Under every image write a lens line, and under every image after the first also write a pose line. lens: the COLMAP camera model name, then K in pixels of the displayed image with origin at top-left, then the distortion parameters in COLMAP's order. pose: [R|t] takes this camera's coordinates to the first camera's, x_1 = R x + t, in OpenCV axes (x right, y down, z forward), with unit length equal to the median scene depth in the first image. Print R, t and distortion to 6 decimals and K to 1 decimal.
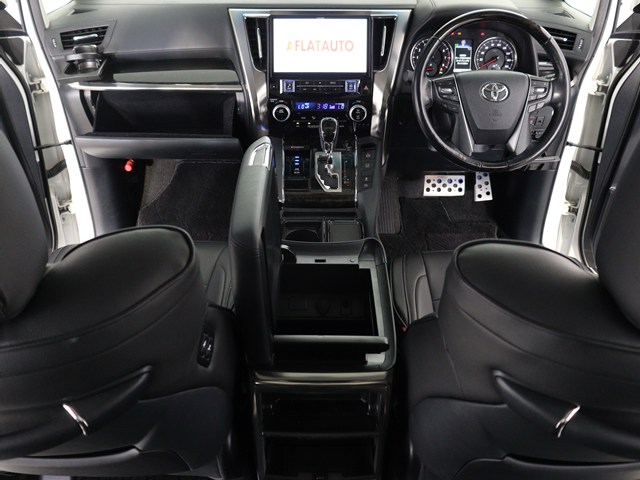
lens RADIAL K [[584.9, 0, 320.0], [0, 584.9, 240.0], [0, 0, 1]] dist [-0.190997, 0.178365]
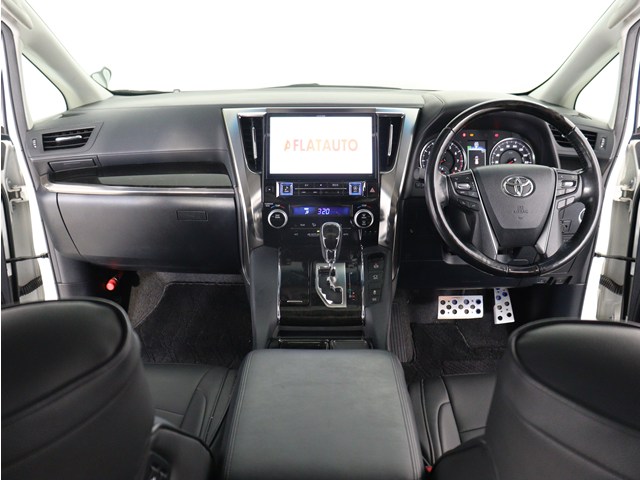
lens RADIAL K [[584.9, 0, 320.0], [0, 584.9, 240.0], [0, 0, 1]] dist [-0.190997, 0.178365]
pose [[0.999960, -0.004822, -0.007534, 0.004880], [0.002821, 0.969272, -0.245975, 0.032787], [0.008489, 0.245944, 0.969247, 0.135957]]
